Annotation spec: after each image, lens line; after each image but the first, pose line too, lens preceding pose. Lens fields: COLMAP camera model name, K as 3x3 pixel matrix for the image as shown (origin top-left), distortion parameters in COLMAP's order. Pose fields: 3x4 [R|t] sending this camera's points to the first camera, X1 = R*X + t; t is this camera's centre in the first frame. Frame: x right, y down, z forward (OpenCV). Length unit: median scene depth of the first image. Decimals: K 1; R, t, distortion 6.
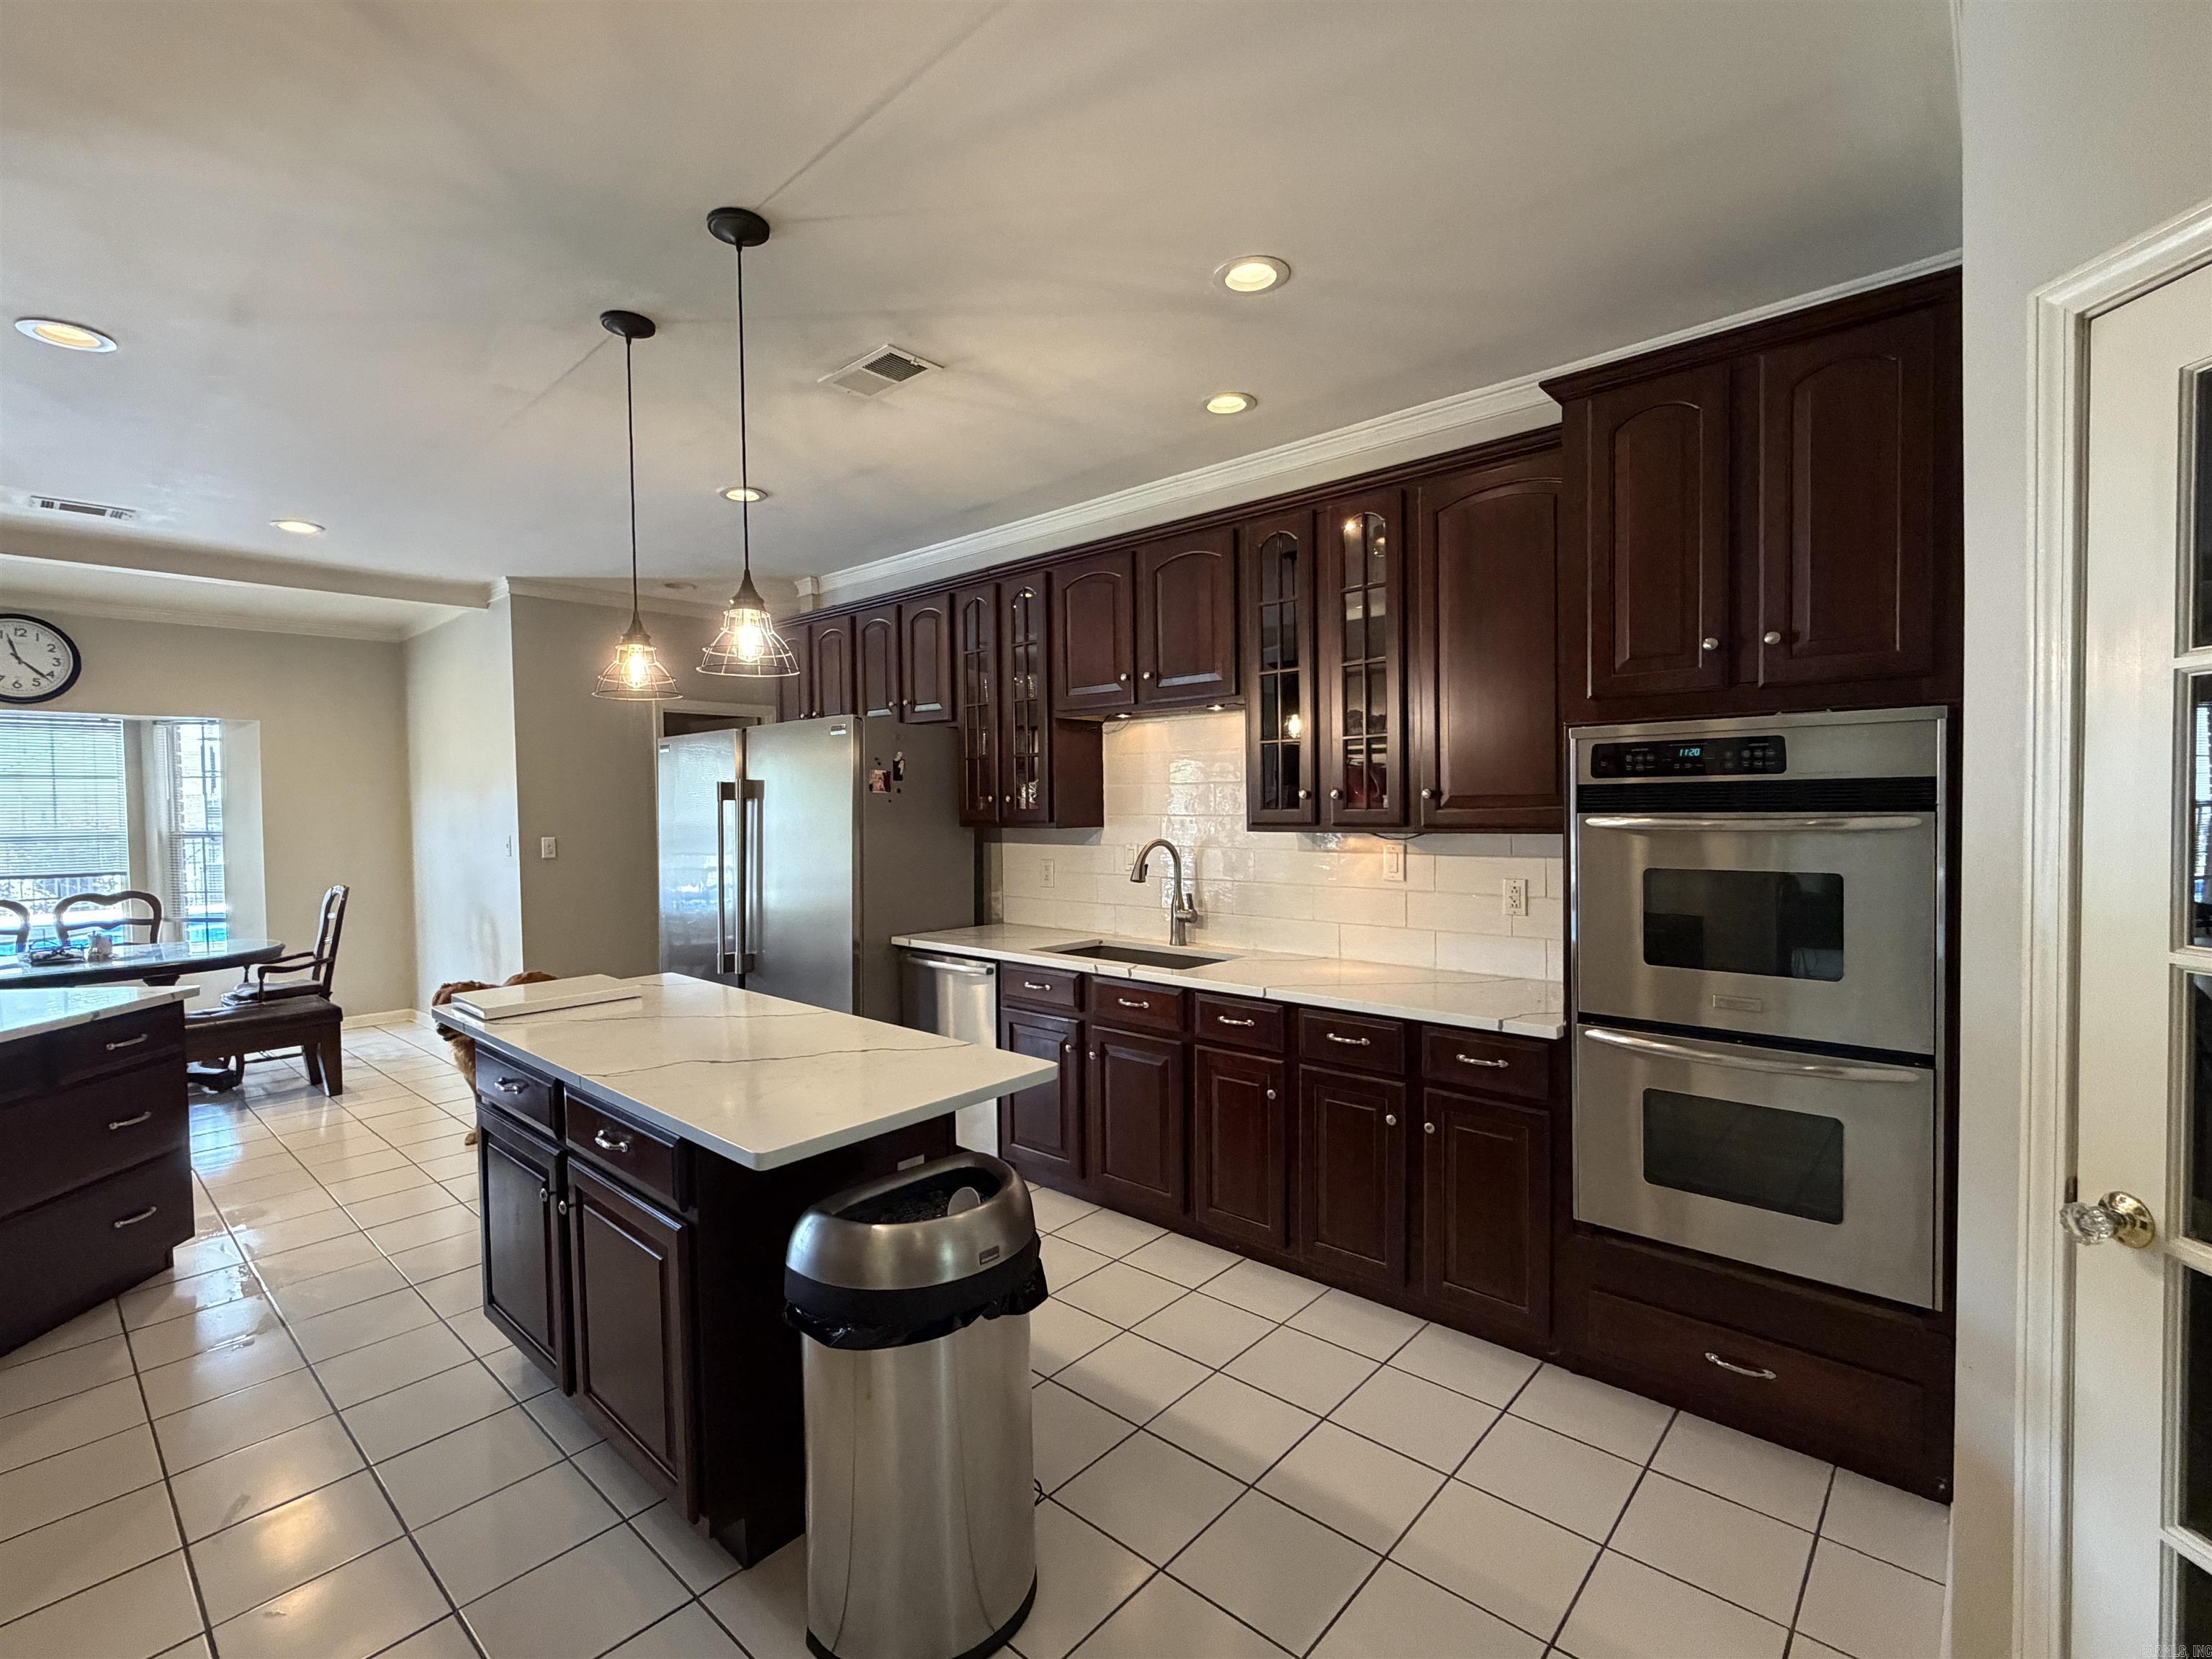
lens RADIAL K [[1015.4, 0, 1106.0], [0, 1015.4, 829.5], [0, 0, 1]] dist [0.000423, 0.000253]
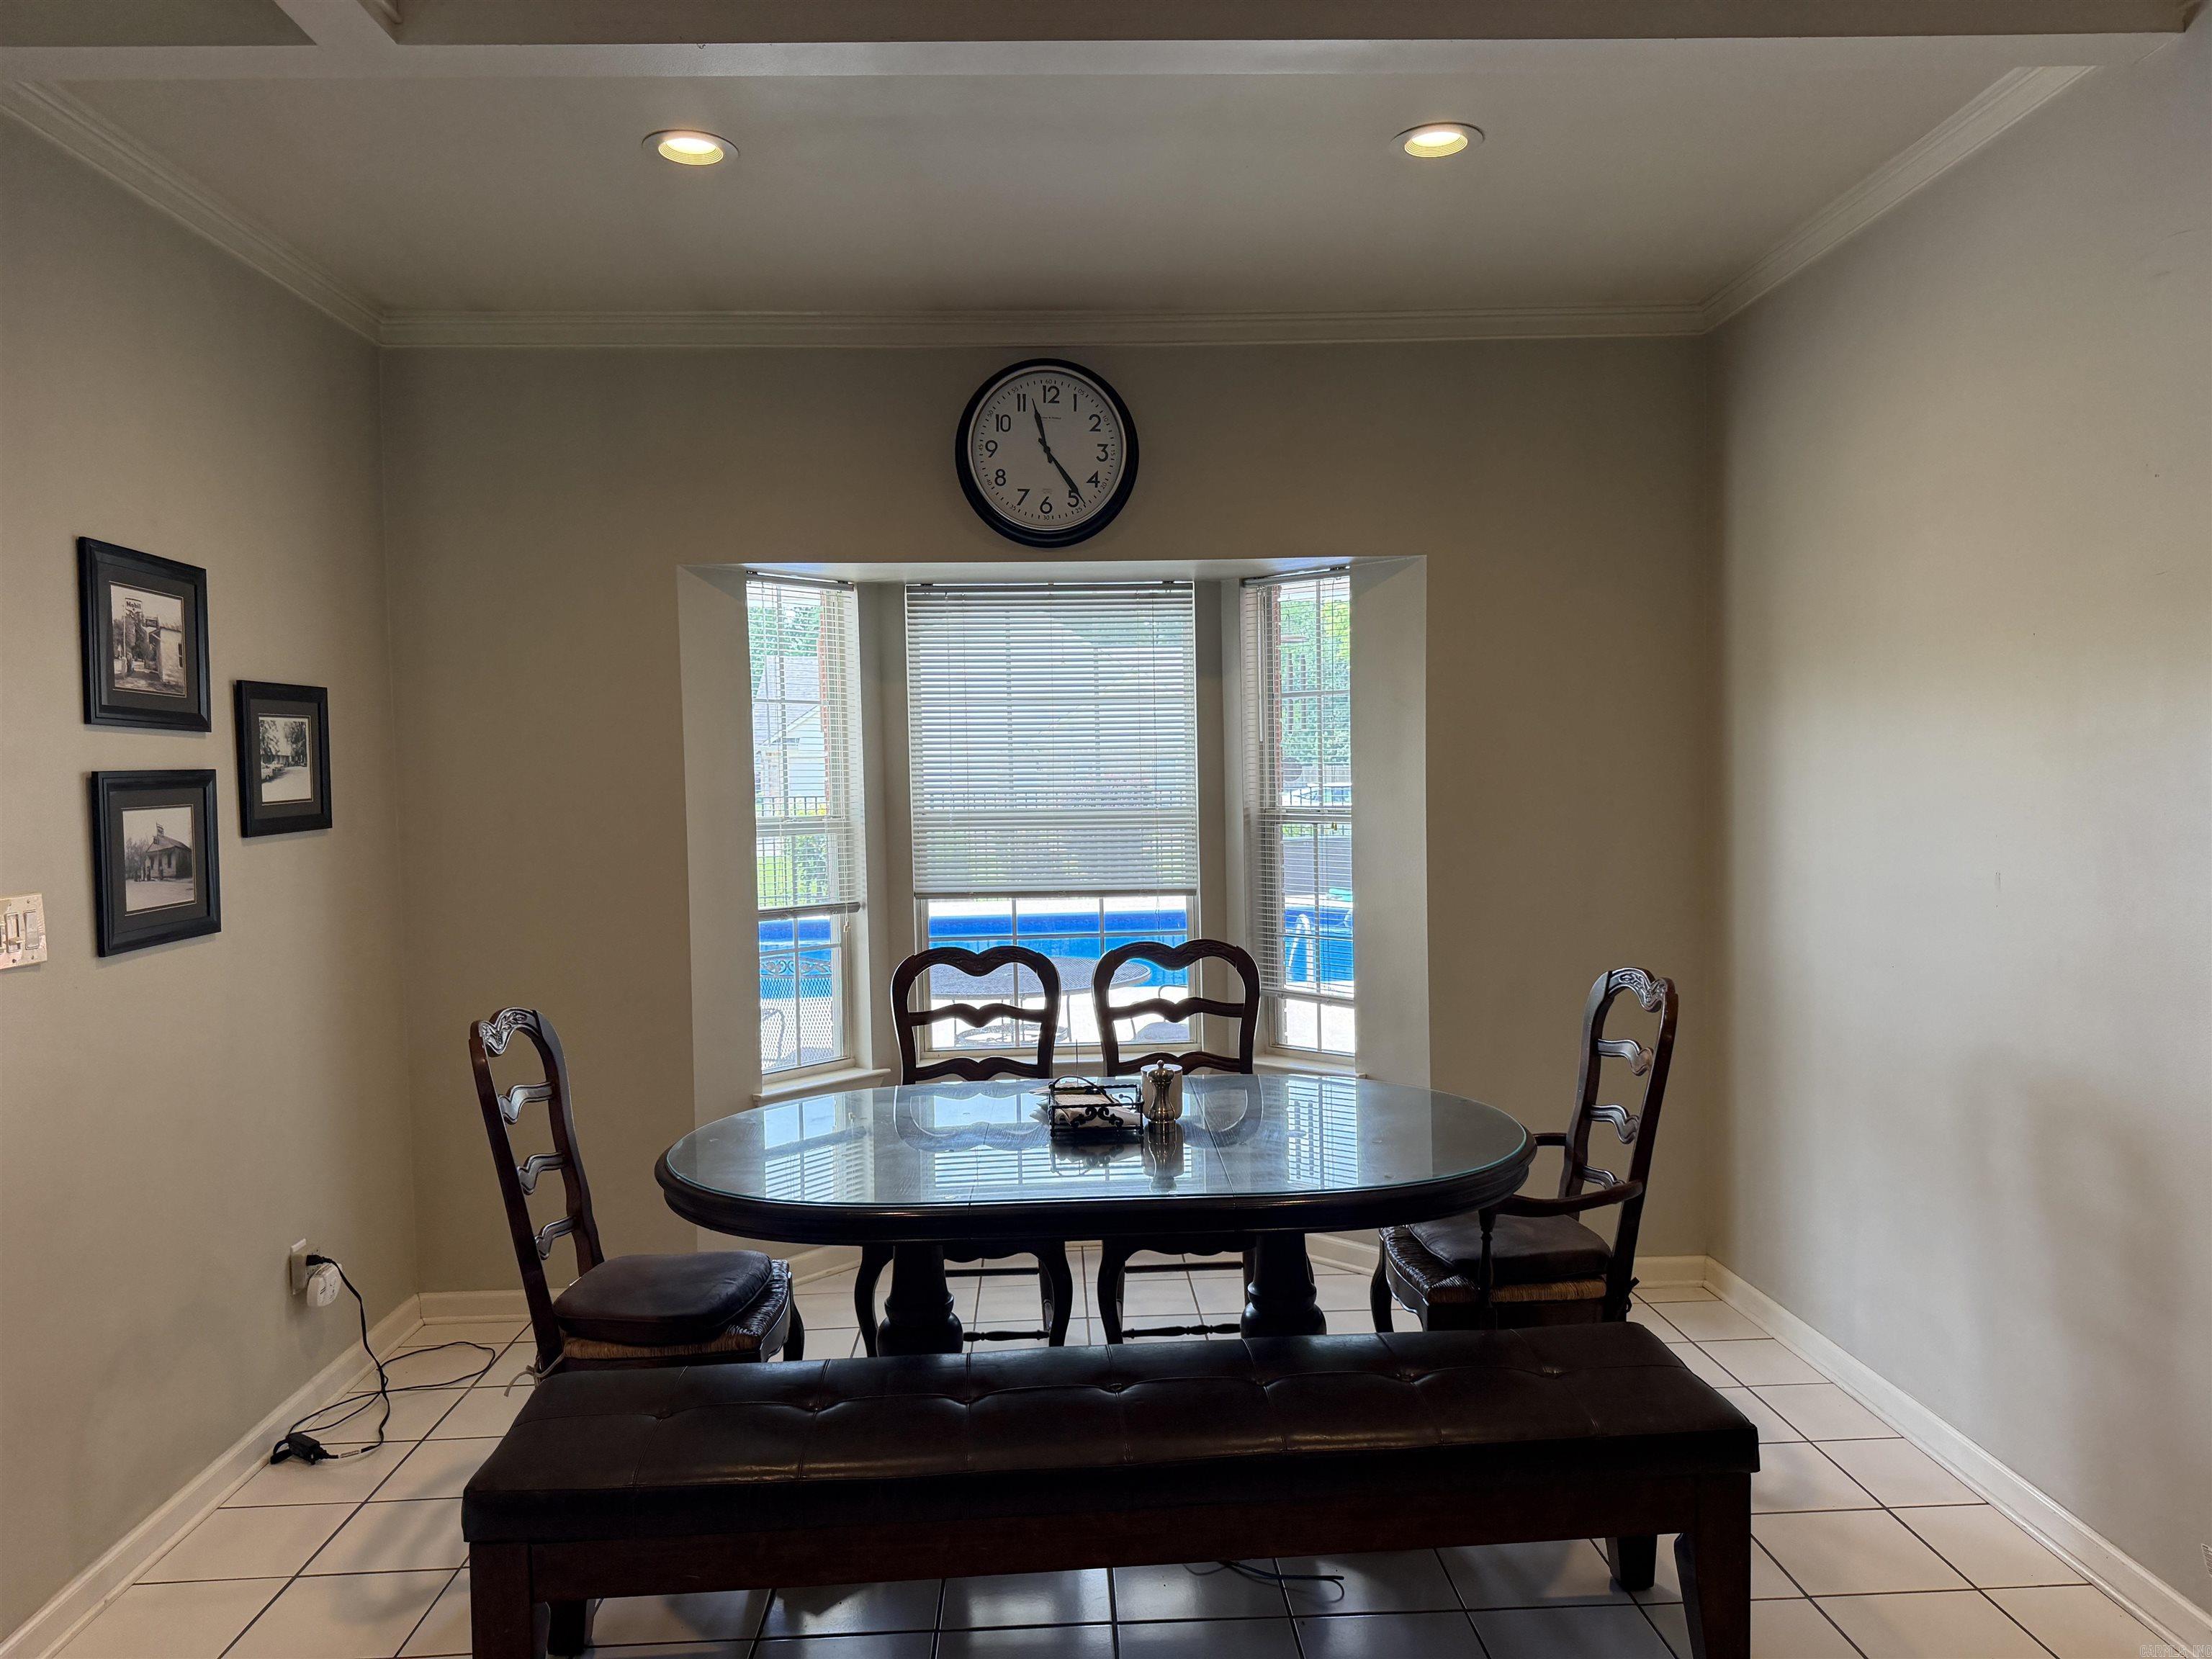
lens RADIAL K [[1689.1, 0, 1109.3], [0, 1689.1, 867.6], [0, 0, 1]] dist [0.118094, -0.257551]
pose [[0.702411, 0.044681, -0.710368, -0.429655], [-0.011375, 0.998605, 0.051564, -0.010939], [0.711681, -0.028138, 0.701939, 0.412143]]
